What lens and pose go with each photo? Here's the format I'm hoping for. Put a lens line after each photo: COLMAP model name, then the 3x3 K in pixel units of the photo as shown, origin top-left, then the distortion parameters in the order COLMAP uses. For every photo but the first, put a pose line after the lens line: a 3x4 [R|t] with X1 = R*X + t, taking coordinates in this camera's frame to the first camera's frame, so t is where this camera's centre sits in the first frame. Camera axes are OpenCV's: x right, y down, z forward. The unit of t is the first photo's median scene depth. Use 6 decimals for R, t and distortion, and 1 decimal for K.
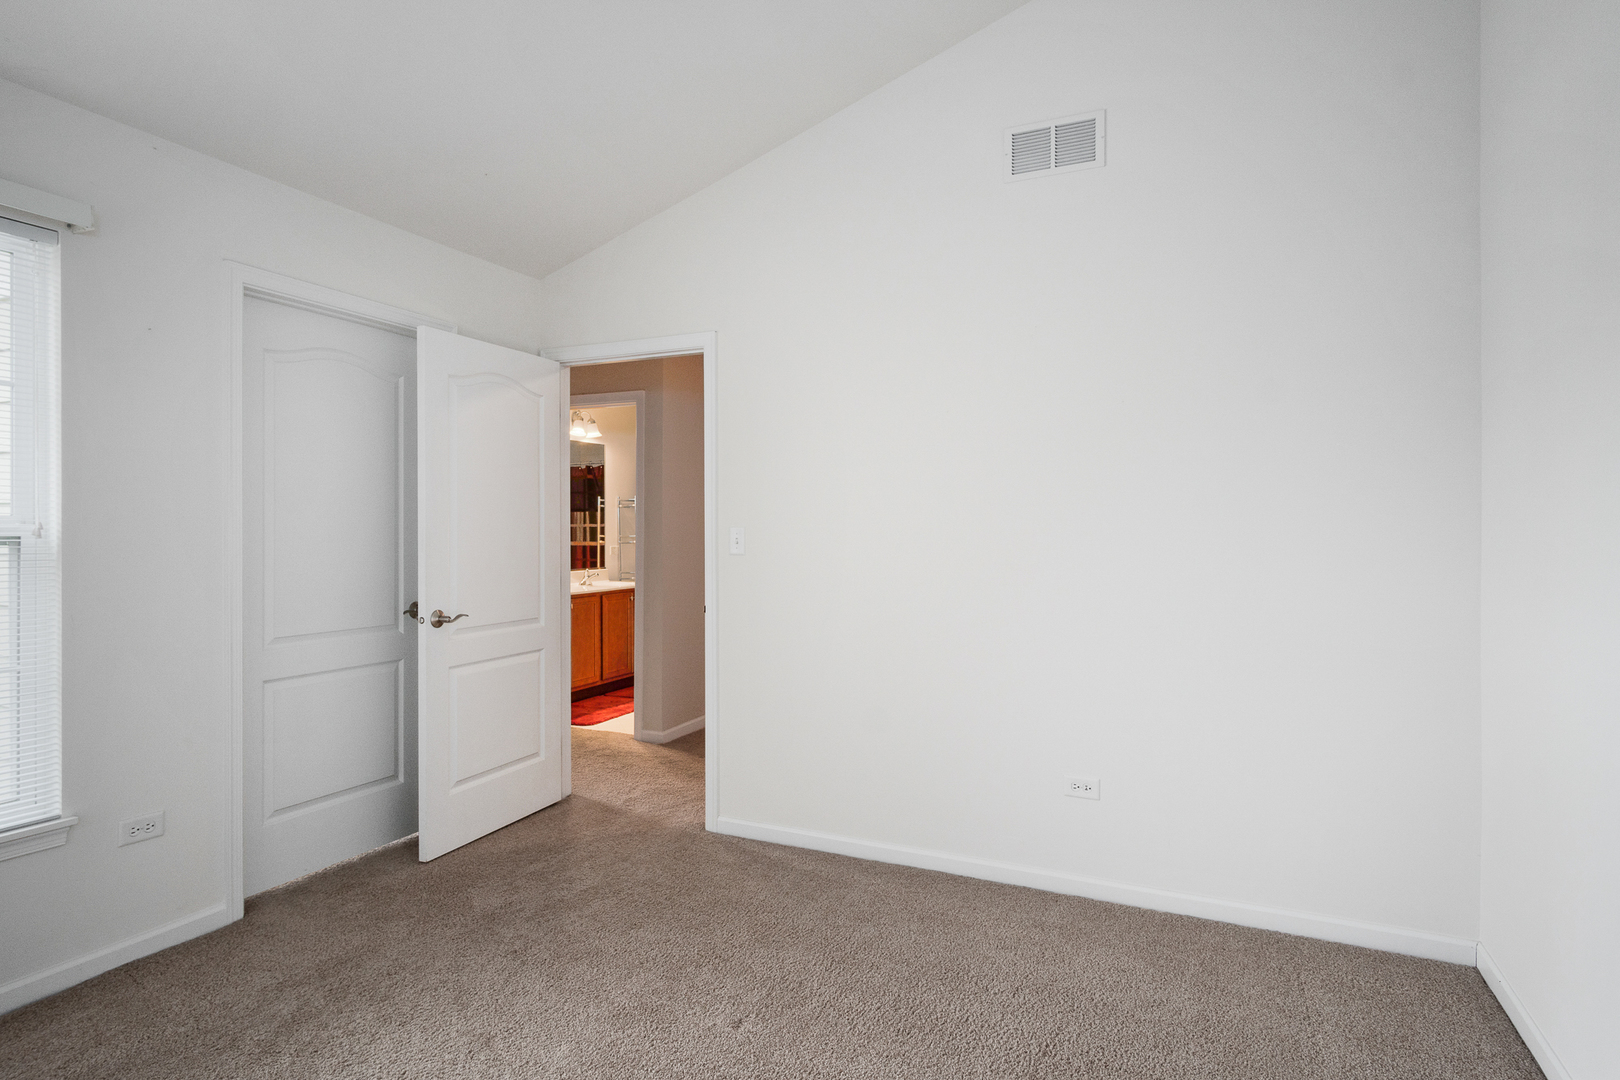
lens RADIAL K [[868.7, 0, 812.0], [0, 868.7, 534.4], [0, 0, 1]] dist [0.002606, -0.002145]
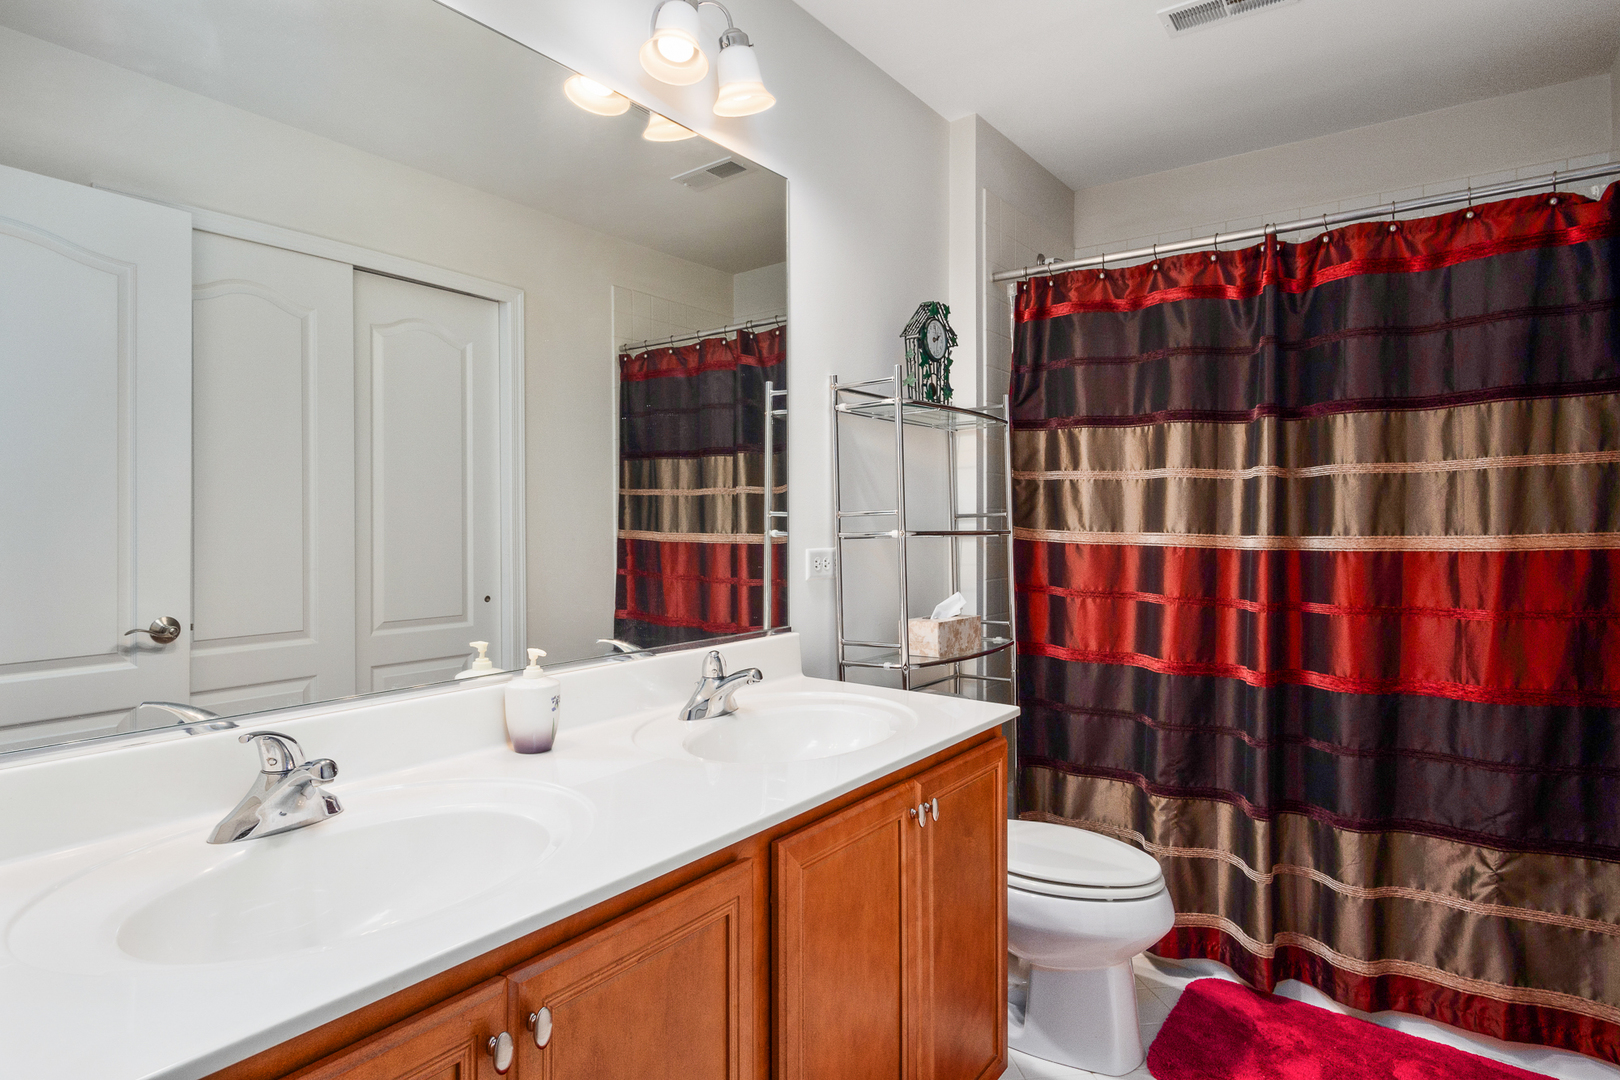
lens RADIAL K [[868.7, 0, 812.1], [0, 868.7, 534.0], [0, 0, 1]] dist [0.002606, -0.002145]
pose [[0.979988, 0.004746, -0.199001, -0.157648], [-0.003835, 0.999980, 0.004959, 0.006899], [0.199021, -0.004096, 0.979987, 0.654683]]
